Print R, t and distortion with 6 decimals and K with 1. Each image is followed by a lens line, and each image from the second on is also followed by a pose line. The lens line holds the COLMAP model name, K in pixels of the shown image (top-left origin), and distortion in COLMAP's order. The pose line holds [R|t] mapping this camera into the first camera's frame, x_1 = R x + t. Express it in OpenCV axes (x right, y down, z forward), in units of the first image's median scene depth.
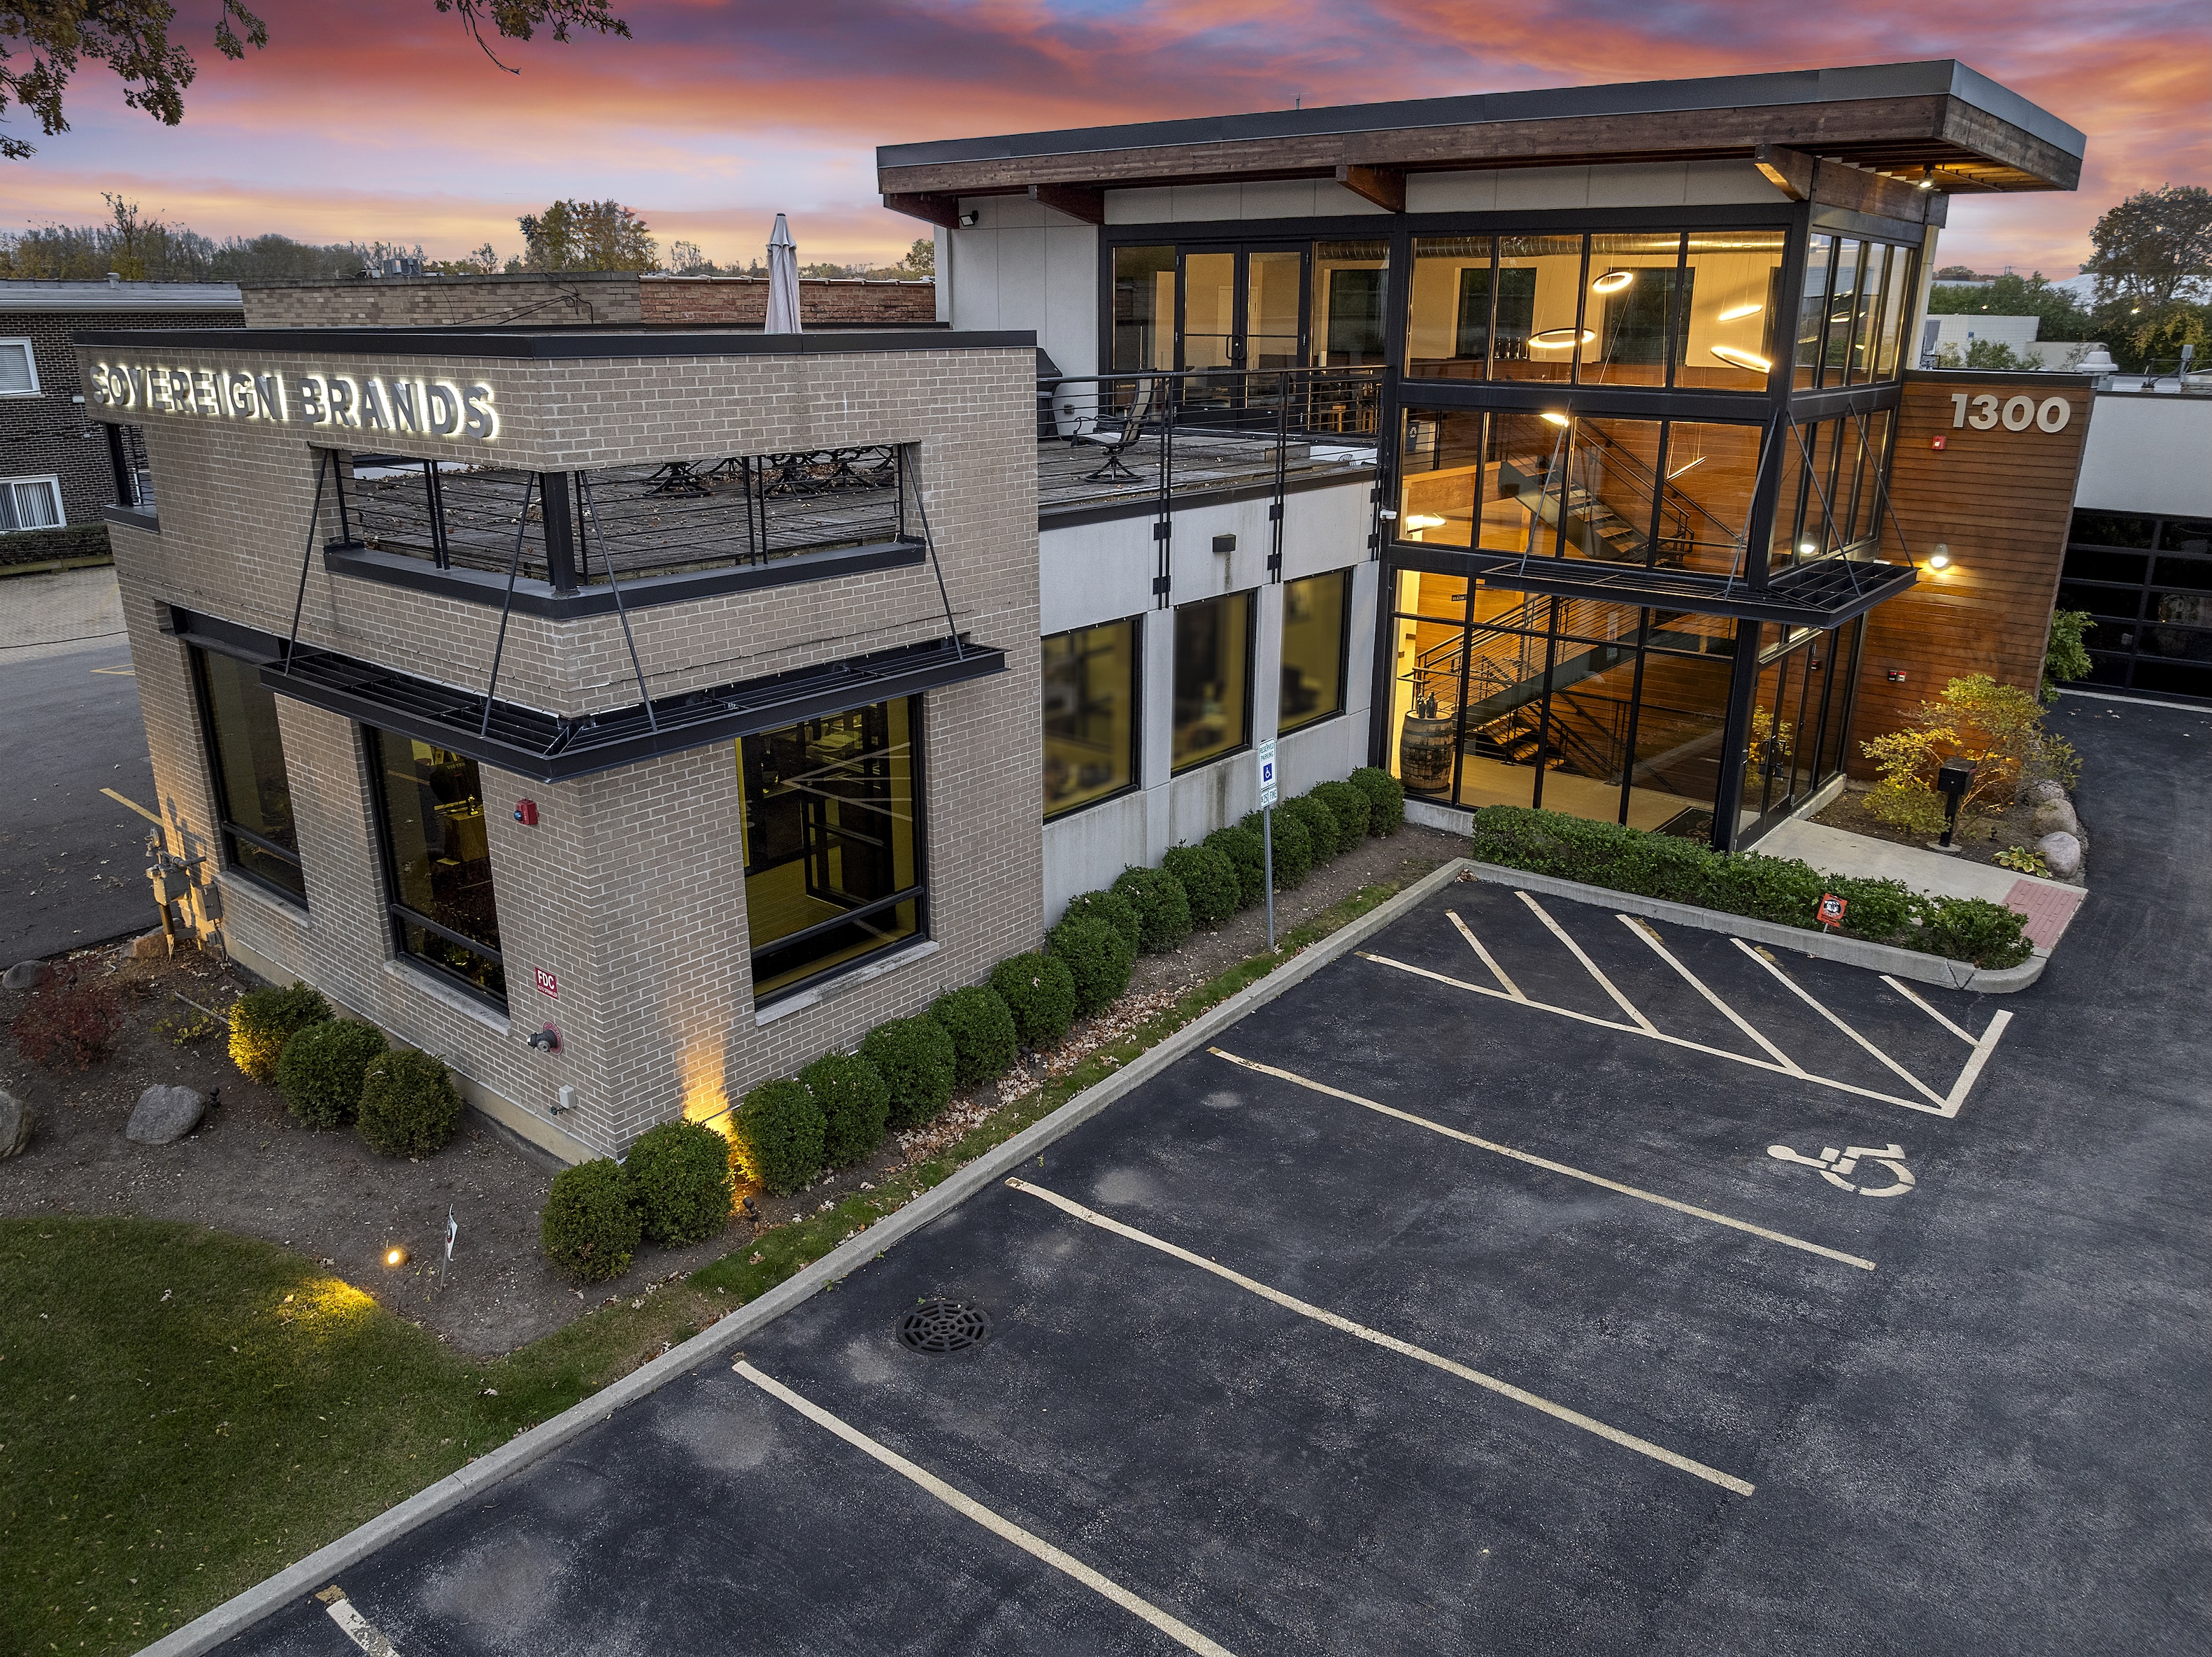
lens RADIAL K [[1571.0, 0, 1150.7], [0, 1571.0, 824.4], [0, 0, 1]] dist [-0.009866, -0.013559]
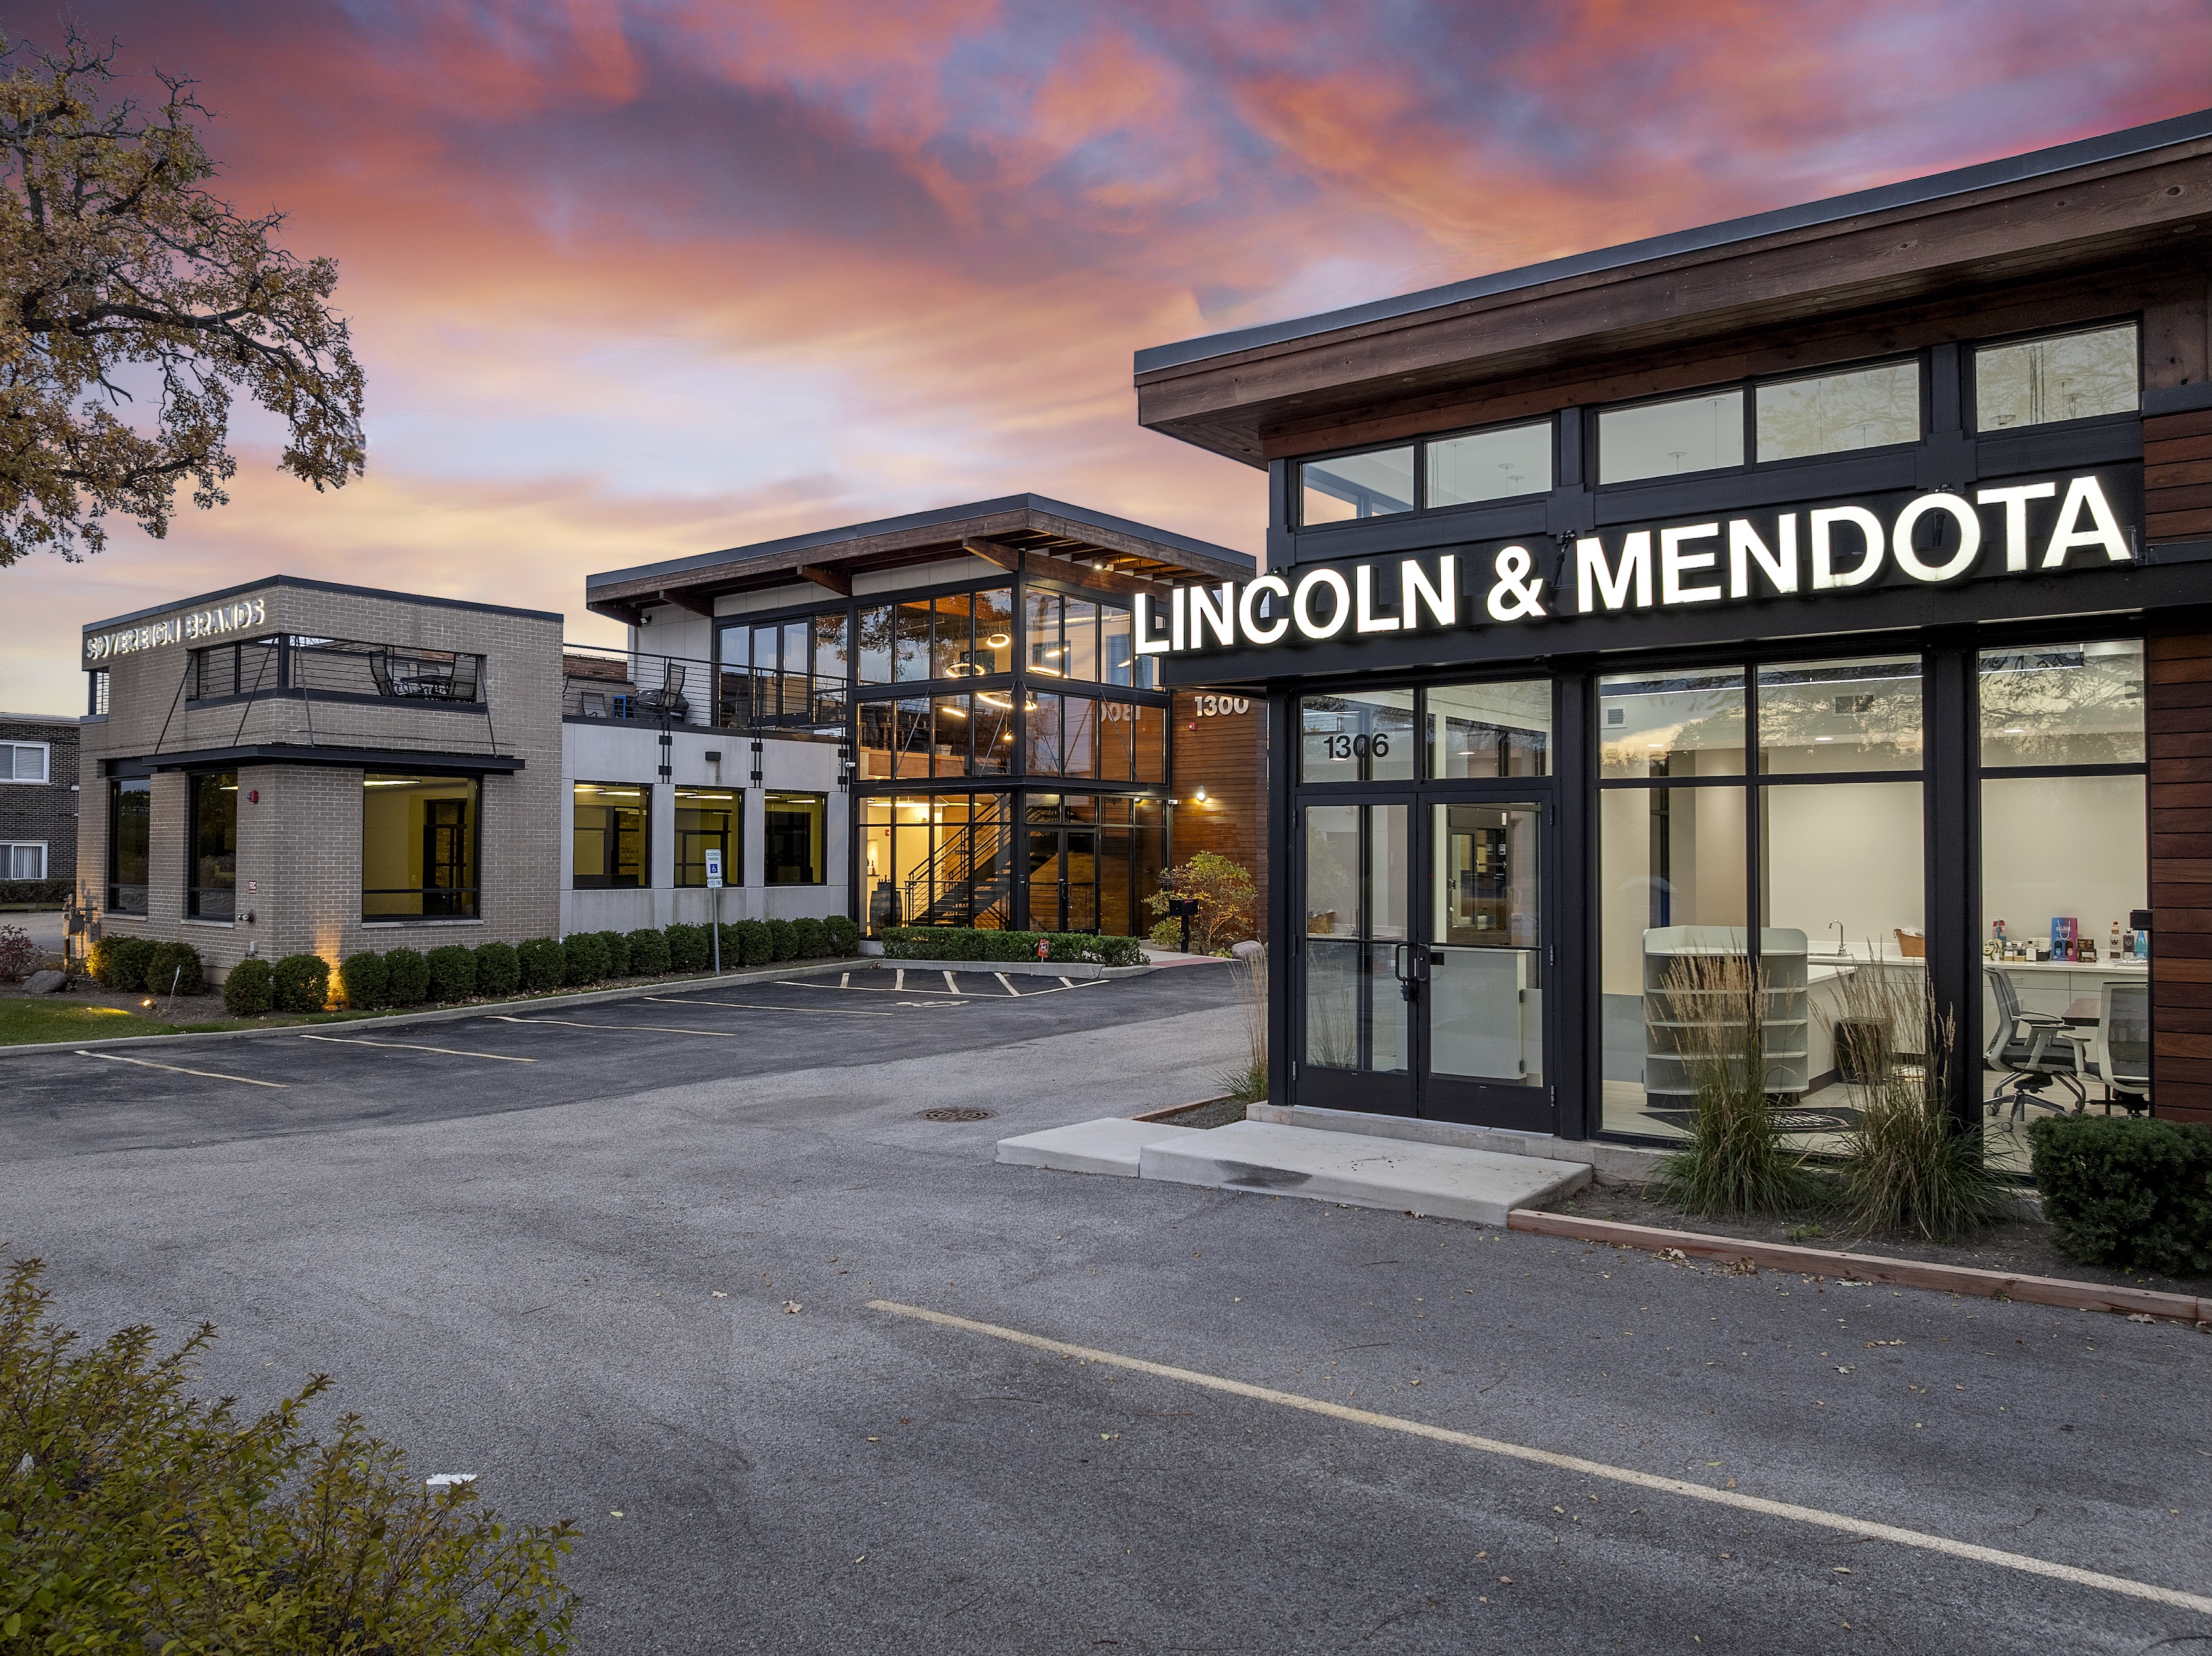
lens RADIAL K [[1565.9, 0, 1108.6], [0, 1565.9, 786.8], [0, 0, 1]] dist [-0.003649, -0.002374]
pose [[0.999978, -0.006286, -0.001985, 0.497697], [0.005208, 0.937896, -0.346879, 0.469068], [0.004042, 0.346861, 0.937908, -0.640915]]
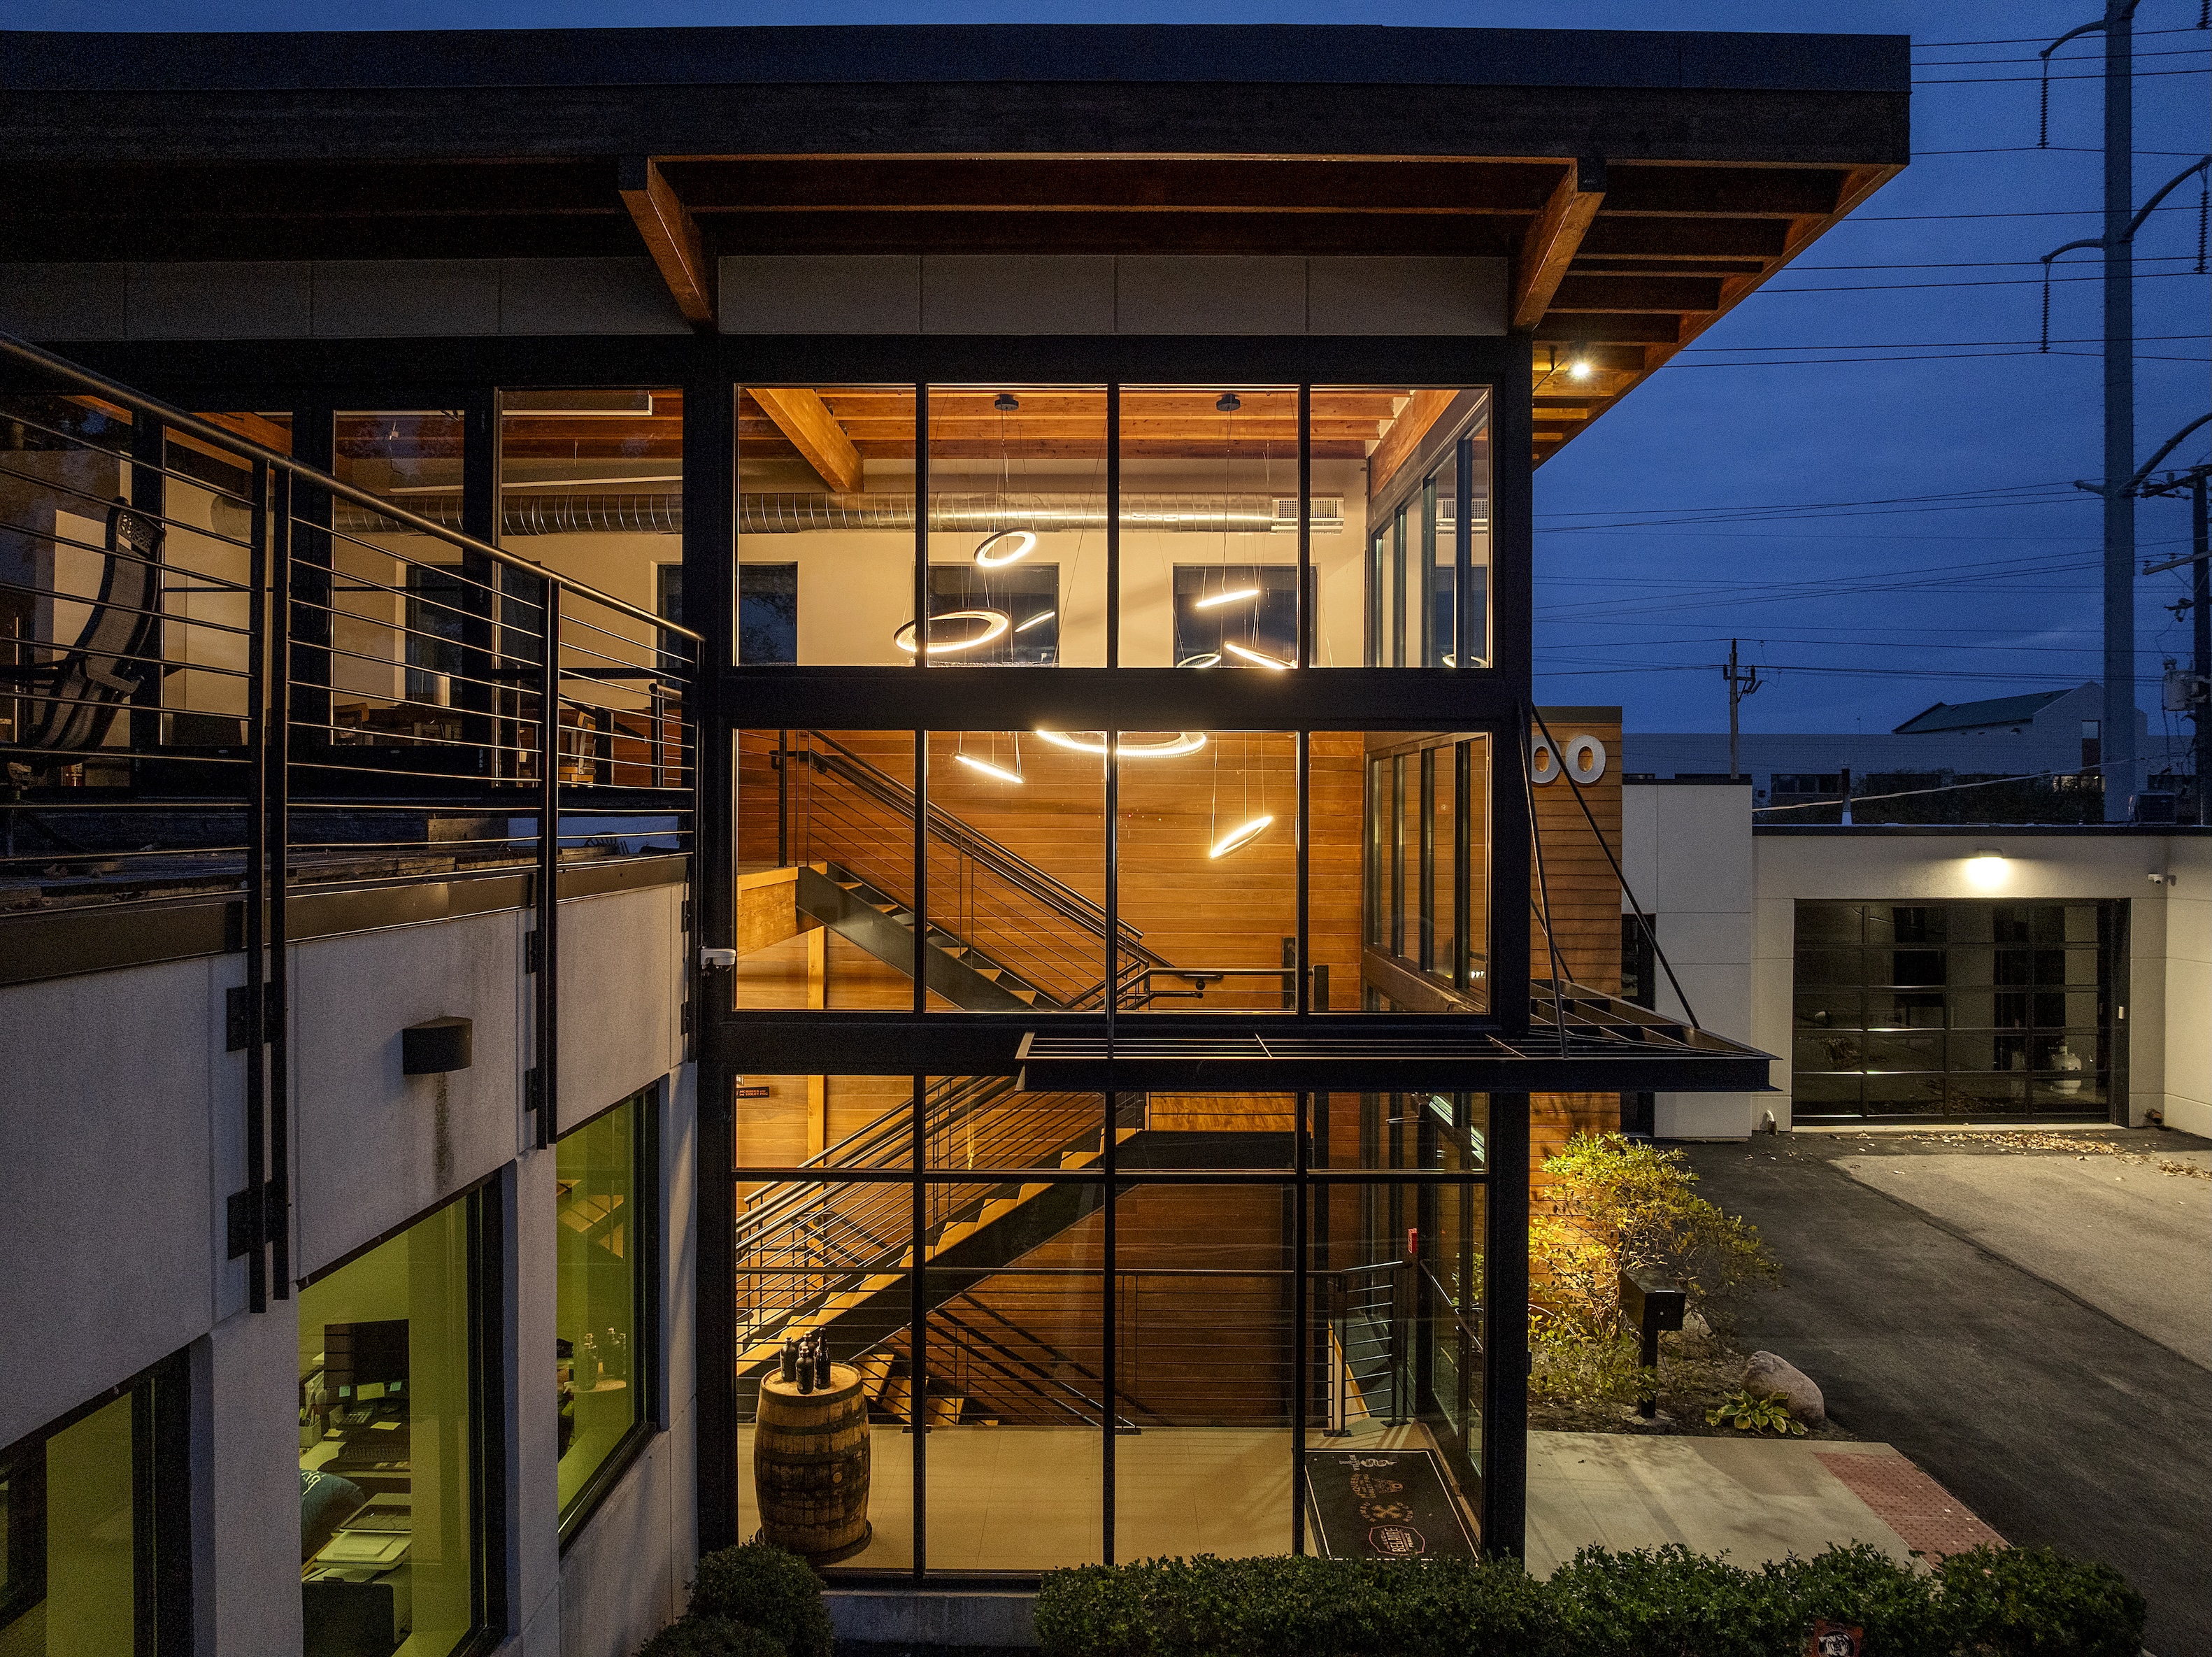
lens RADIAL K [[1571.0, 0, 1150.7], [0, 1571.0, 824.4], [0, 0, 1]] dist [-0.009866, -0.013559]
pose [[0.782119, -0.011715, 0.623019, -0.036450], [0.200498, 0.951385, -0.233809, -0.119866], [-0.589992, 0.307781, 0.746445, 0.672517]]
